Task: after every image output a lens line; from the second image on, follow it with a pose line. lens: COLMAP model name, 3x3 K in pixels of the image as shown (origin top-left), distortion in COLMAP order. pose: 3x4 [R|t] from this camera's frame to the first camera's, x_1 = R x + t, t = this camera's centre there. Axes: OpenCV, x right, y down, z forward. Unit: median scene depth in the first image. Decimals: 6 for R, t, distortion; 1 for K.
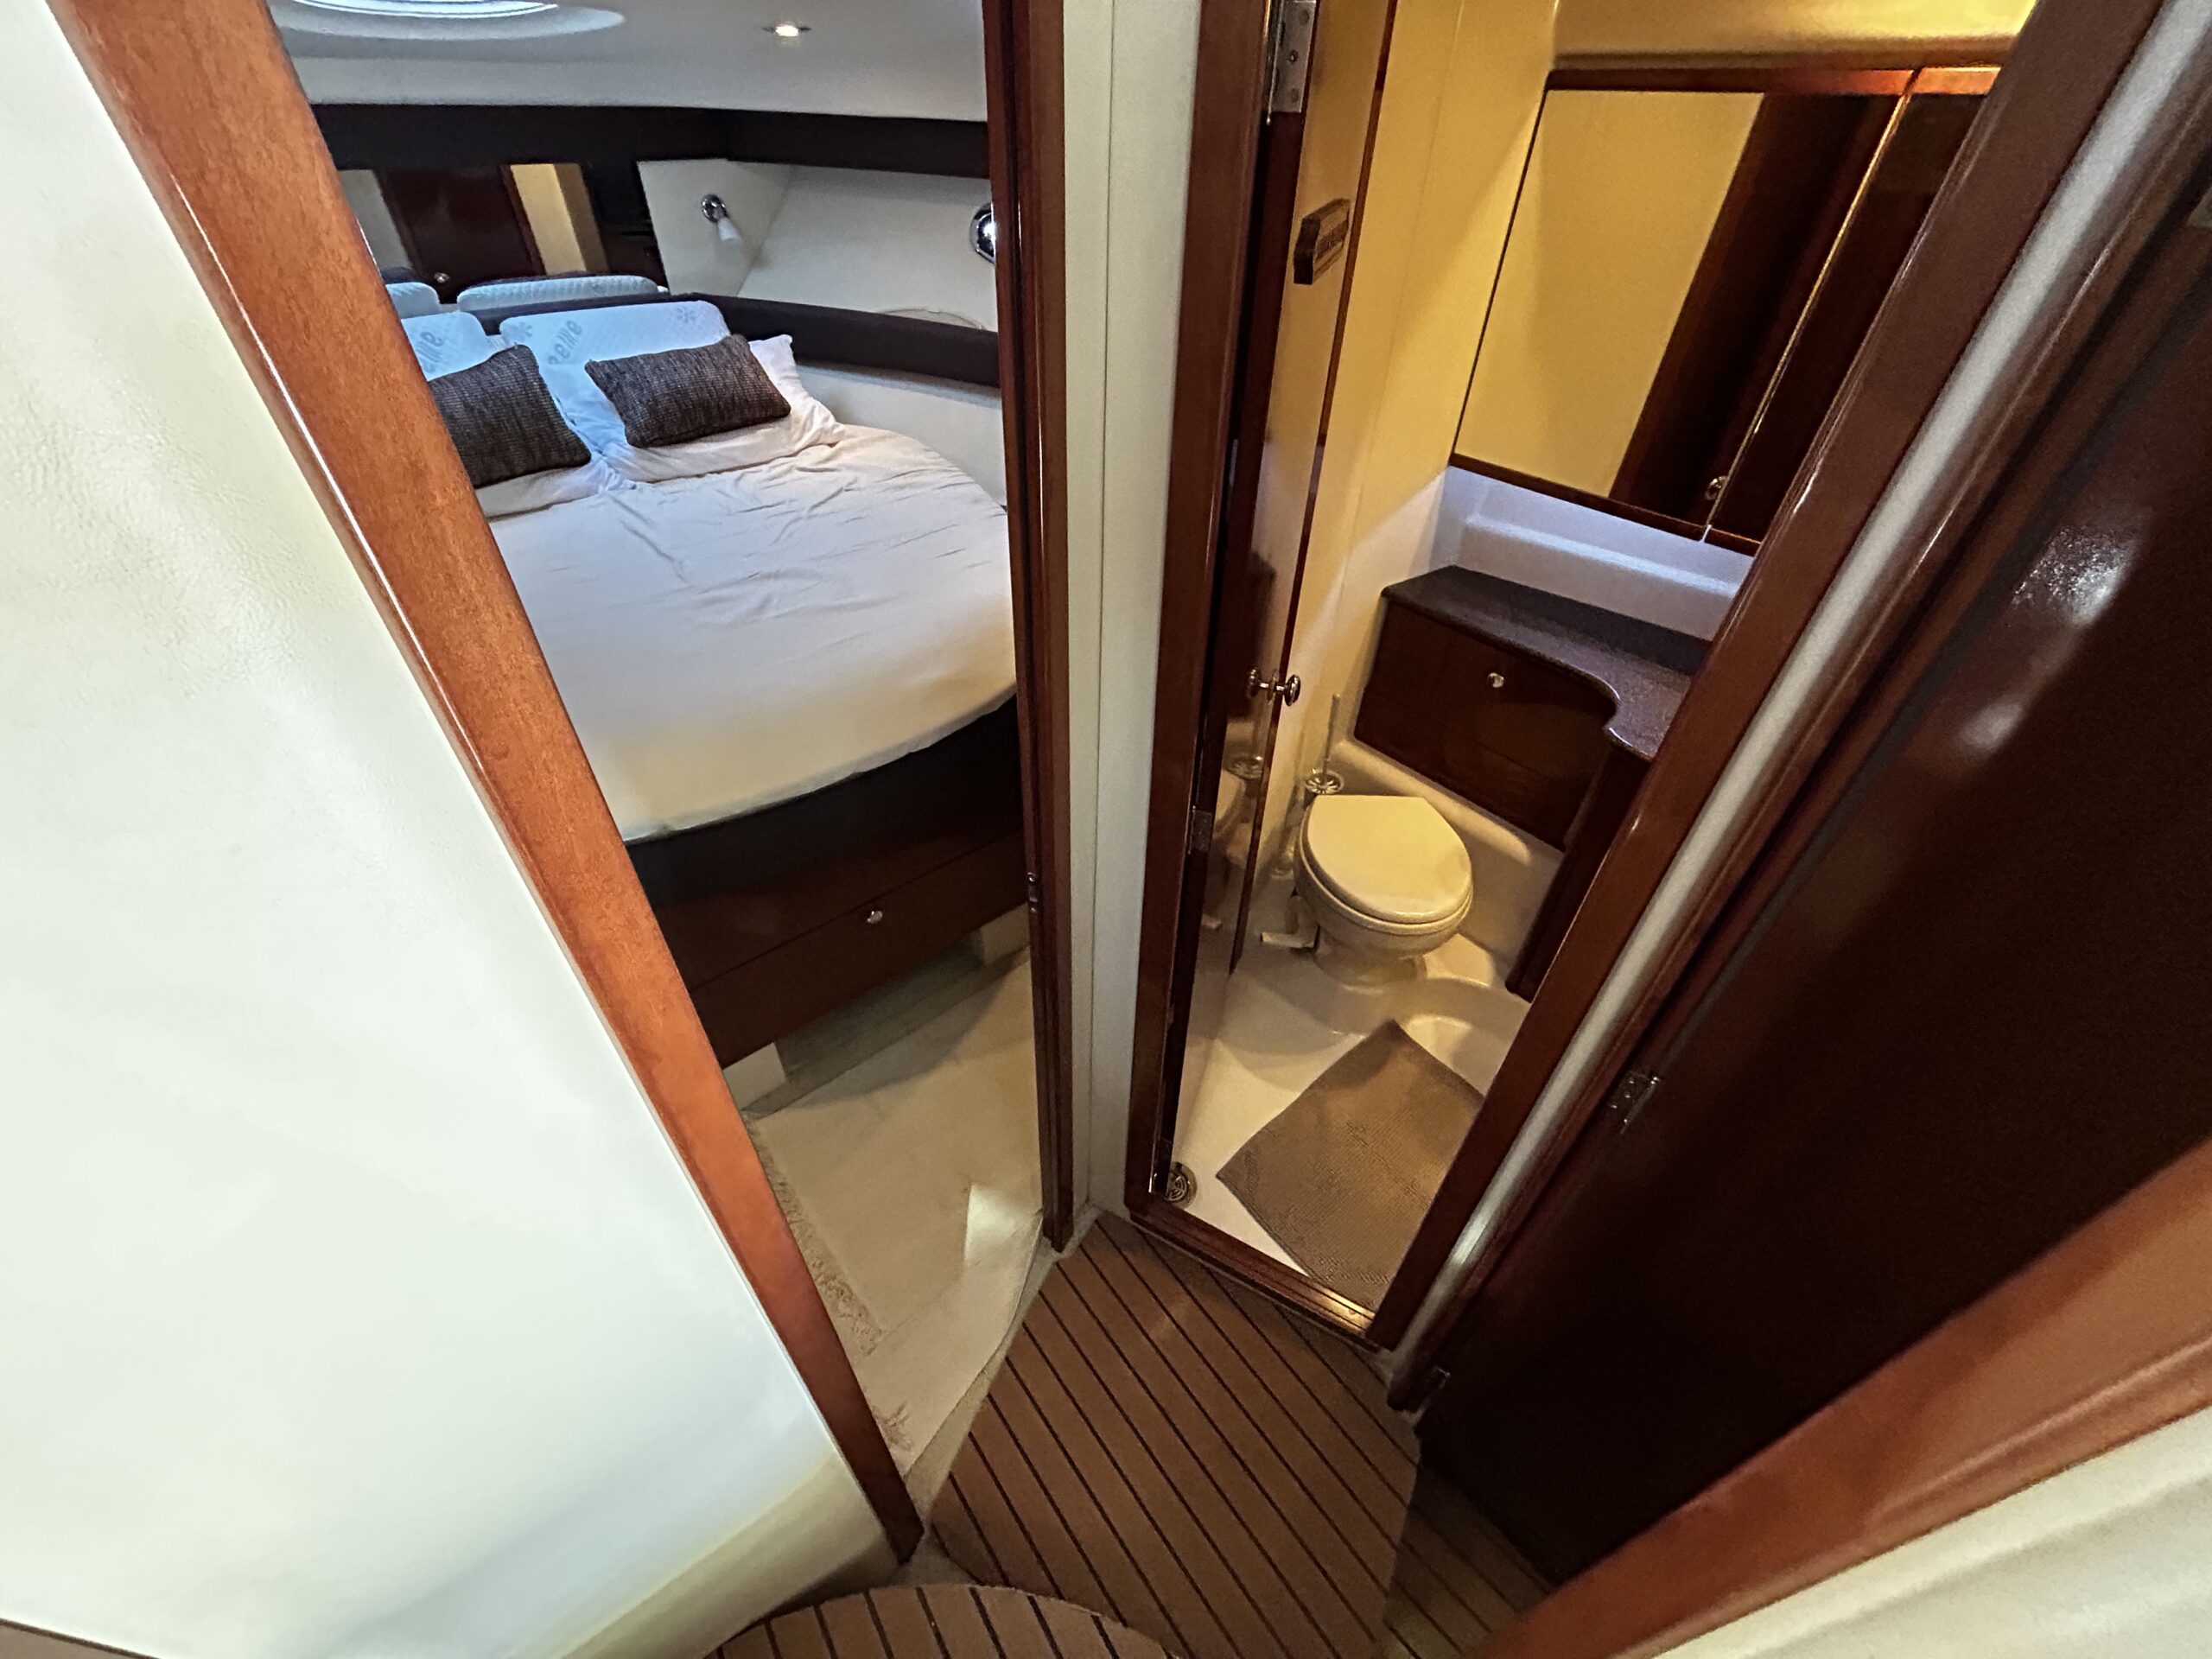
lens RADIAL K [[875.2, 0, 1111.3], [0, 875.2, 782.7], [0, 0, 1]] dist [-0.008220, -0.000130]
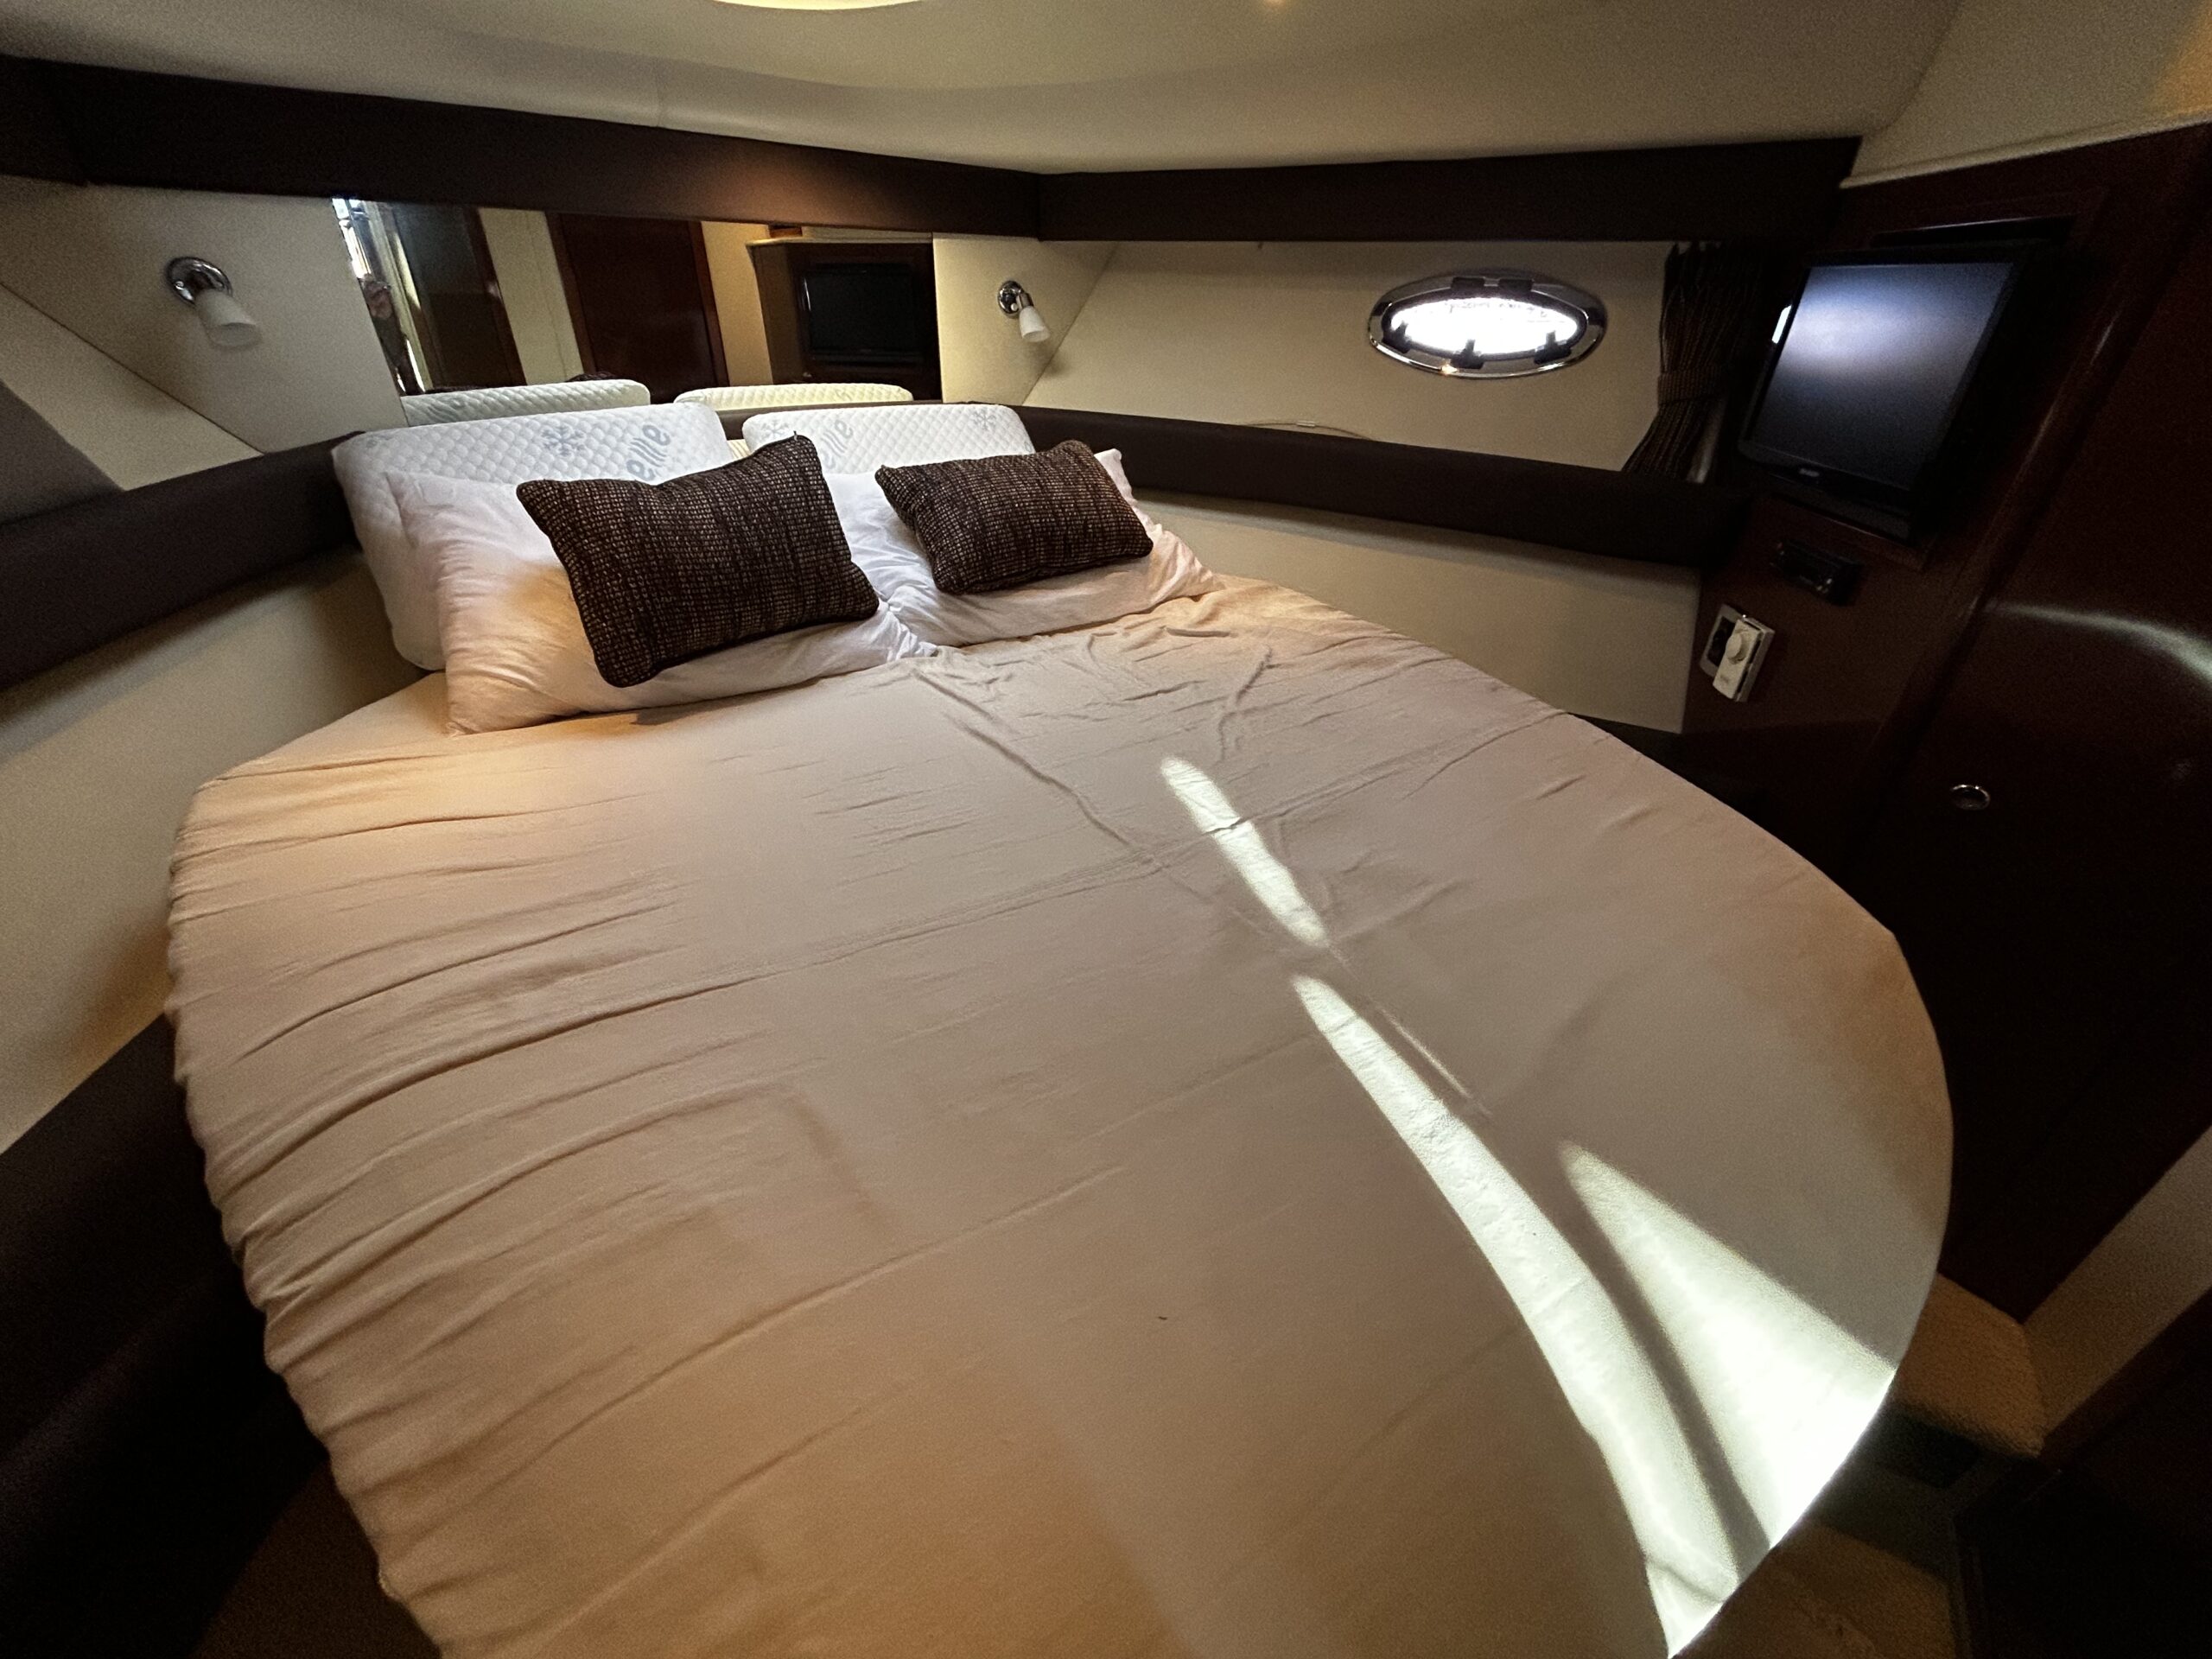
lens RADIAL K [[891.4, 0, 1134.7], [0, 891.4, 823.0], [0, 0, 1]] dist [0.000922, -0.000140]
pose [[0.996379, 0.038782, -0.075662, -0.334951], [-0.048315, 0.990525, -0.128549, -0.133644], [0.069960, 0.131739, 0.988813, 0.365927]]
